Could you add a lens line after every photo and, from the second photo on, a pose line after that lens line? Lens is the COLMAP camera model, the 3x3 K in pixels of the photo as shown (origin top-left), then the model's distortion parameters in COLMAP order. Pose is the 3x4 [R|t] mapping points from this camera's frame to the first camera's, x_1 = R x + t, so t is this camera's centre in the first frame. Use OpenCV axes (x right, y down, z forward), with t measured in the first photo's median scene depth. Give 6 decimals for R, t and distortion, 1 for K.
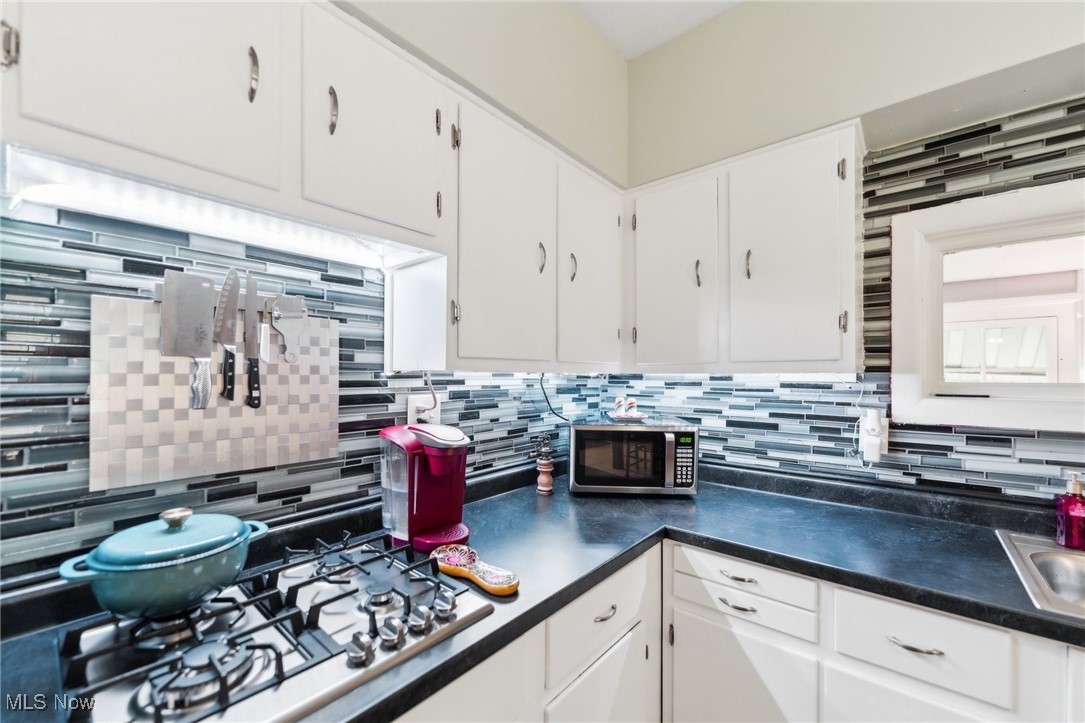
lens RADIAL K [[433.2, 0, 530.1], [0, 433.2, 375.5], [0, 0, 1]] dist [-0.000116, -0.000077]
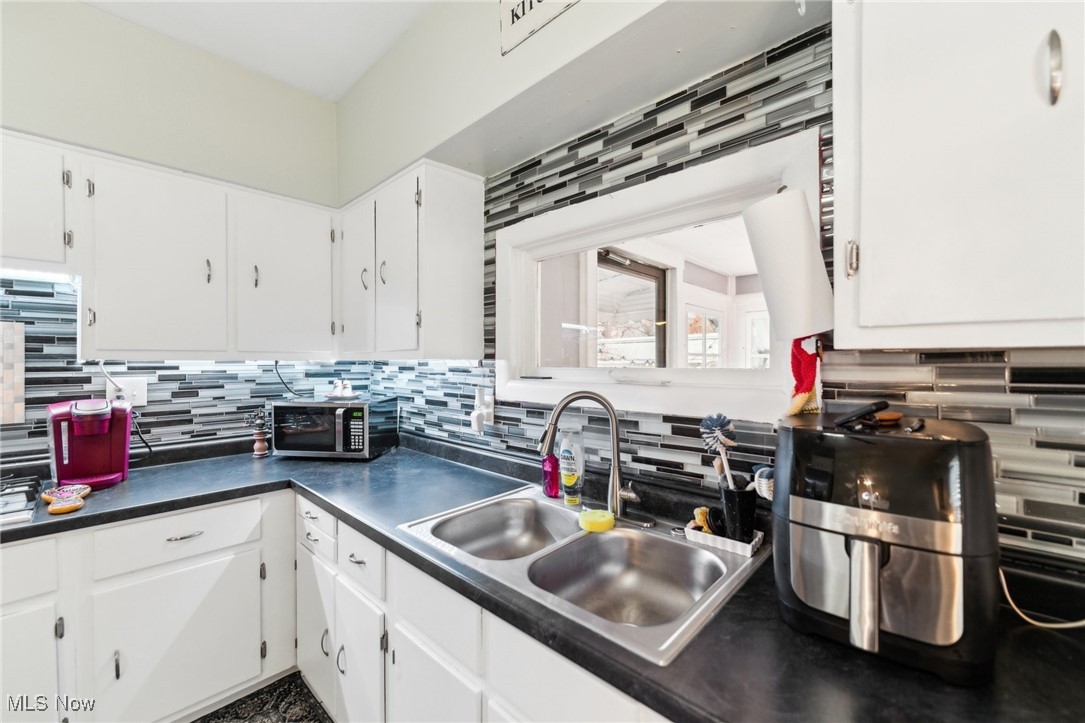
lens RADIAL K [[433.6, 0, 536.1], [0, 433.6, 364.8], [0, 0, 1]] dist [0.000027, -0.000154]
pose [[0.998199, -0.003276, -0.059903, 1.023828], [0.003737, 0.999964, 0.007579, 0.000535], [0.059876, -0.007789, 0.998175, -0.220782]]
